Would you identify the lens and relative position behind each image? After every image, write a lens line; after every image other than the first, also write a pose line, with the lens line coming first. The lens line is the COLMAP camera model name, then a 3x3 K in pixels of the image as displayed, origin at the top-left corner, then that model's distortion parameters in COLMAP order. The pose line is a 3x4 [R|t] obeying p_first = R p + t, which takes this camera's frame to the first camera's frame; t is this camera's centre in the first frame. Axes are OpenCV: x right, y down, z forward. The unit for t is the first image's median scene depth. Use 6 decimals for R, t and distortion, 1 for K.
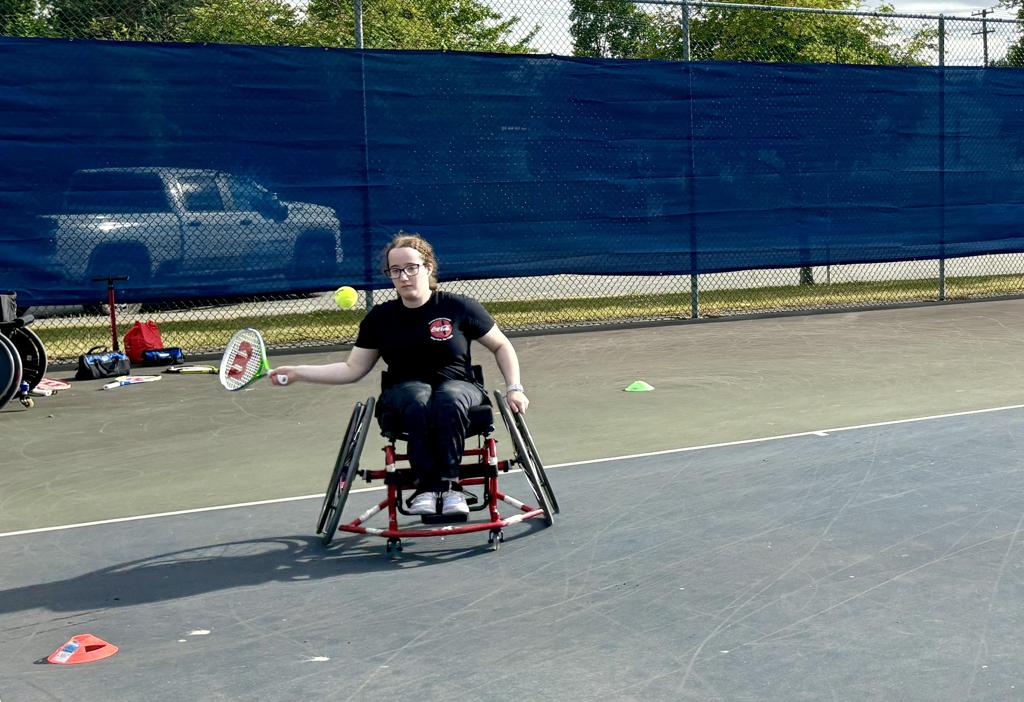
lens RADIAL K [[1701.7, 0, 872.1], [0, 1701.7, 351.3], [0, 0, 1]] dist [0.037080, -0.183528]
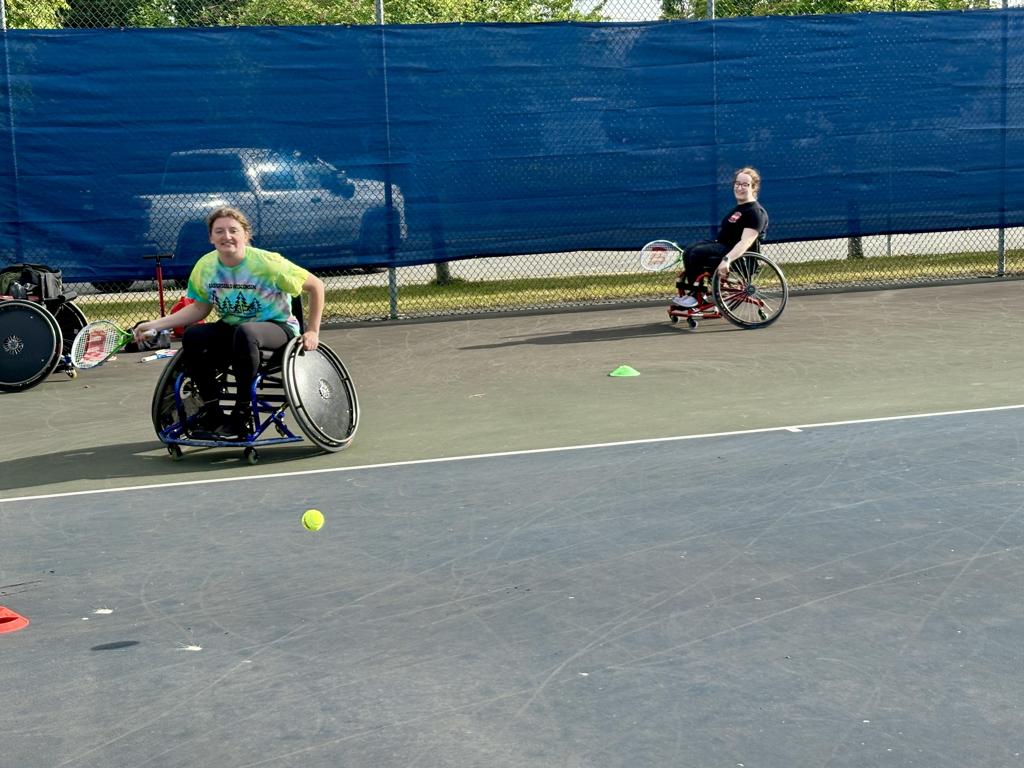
lens RADIAL K [[1664.6, 0, 485.5], [0, 1664.6, 382.3], [0, 0, 1]] dist [0.243644, -1.041431]
pose [[0.931583, 0.024465, -0.362705, 0.133282], [-0.009125, 0.998992, 0.043947, -0.013467], [0.363415, -0.037631, 0.930867, 0.108242]]
